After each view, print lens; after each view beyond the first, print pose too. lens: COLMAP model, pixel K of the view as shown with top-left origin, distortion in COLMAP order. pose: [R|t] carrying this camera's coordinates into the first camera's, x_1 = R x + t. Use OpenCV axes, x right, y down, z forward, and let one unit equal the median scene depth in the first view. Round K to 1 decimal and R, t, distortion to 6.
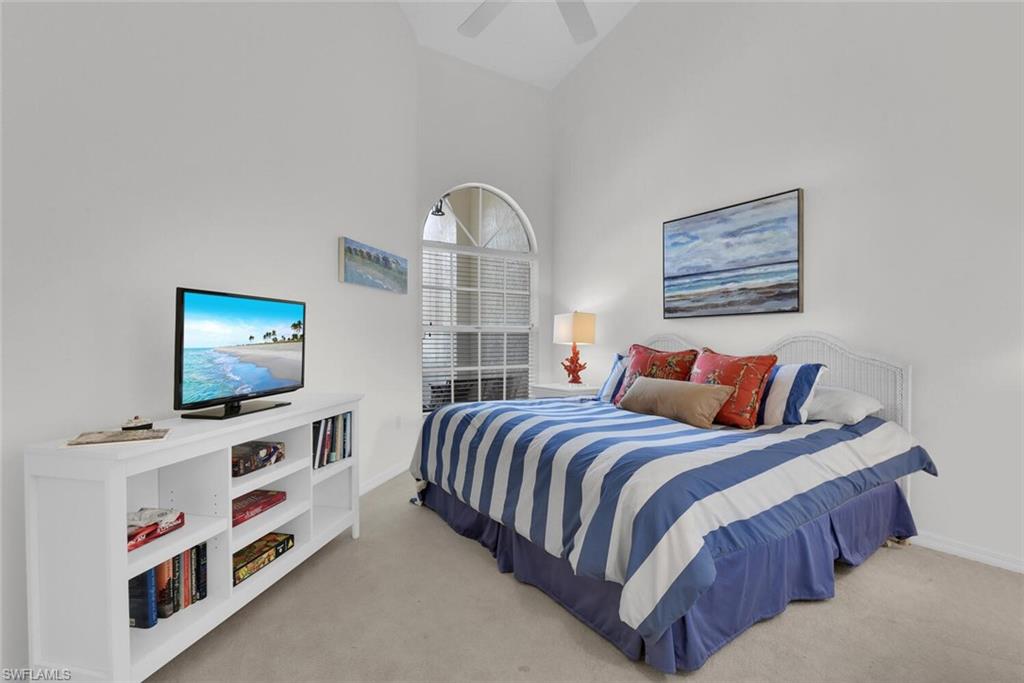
lens RADIAL K [[478.0, 0, 510.6], [0, 478.0, 343.6], [0, 0, 1]] dist [-0.005291, -0.000568]
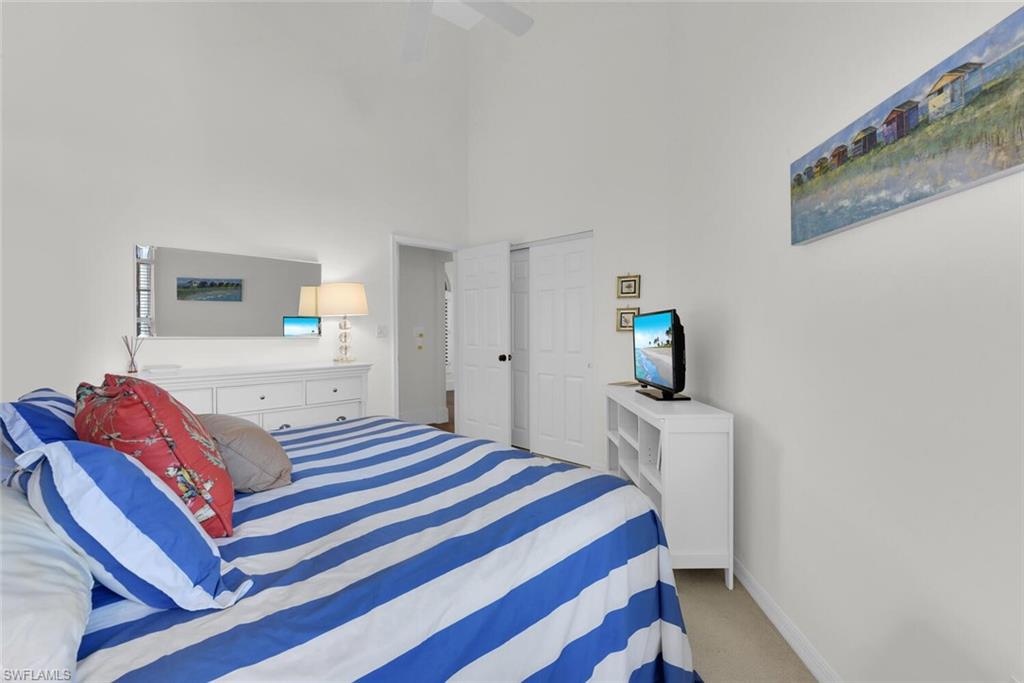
lens RADIAL K [[478.0, 0, 513.1], [0, 478.0, 336.4], [0, 0, 1]] dist [-0.005291, -0.000568]
pose [[-0.978635, 0.010775, -0.205325, 0.135545], [0.009567, 0.999931, 0.006875, -0.043240], [0.205385, 0.004764, -0.978670, 2.195789]]
